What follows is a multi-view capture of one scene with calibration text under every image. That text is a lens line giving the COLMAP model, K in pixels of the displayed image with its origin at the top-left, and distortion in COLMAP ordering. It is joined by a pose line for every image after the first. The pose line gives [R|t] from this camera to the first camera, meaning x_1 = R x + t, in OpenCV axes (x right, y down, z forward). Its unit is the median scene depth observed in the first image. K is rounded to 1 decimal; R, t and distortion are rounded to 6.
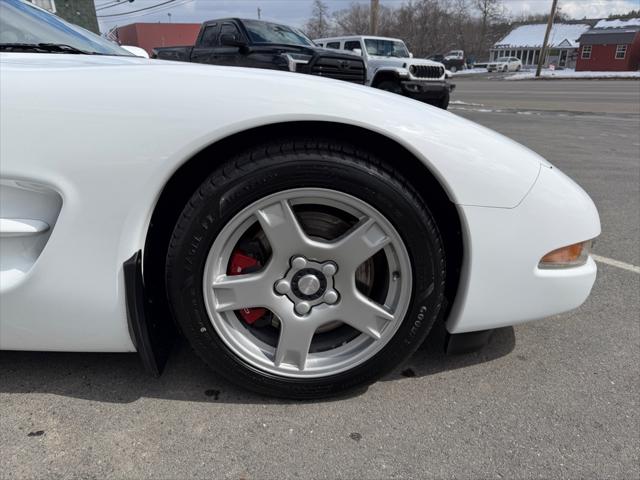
lens RADIAL K [[452.3, 0, 323.2], [0, 452.3, 240.6], [0, 0, 1]] dist [0.021298, -0.030136]
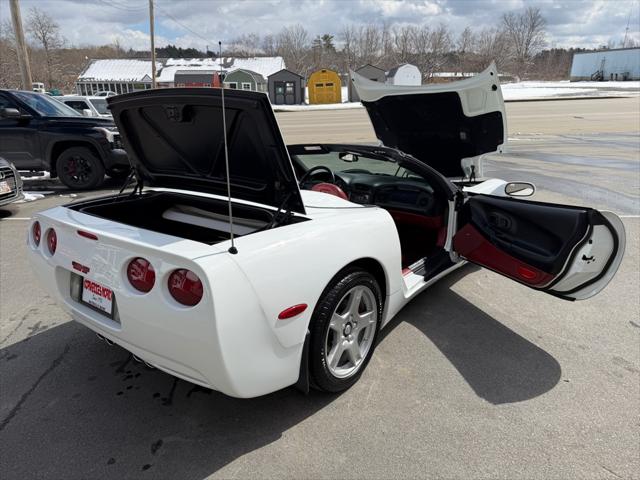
lens RADIAL K [[452.3, 0, 320.0], [0, 452.3, 241.4], [0, 0, 1]] dist [0.021298, -0.030136]
pose [[0.660460, -0.241461, 0.710978, -0.558065], [0.277076, 0.958431, 0.068112, -0.069376], [-0.697870, 0.152009, 0.699908, -0.101038]]
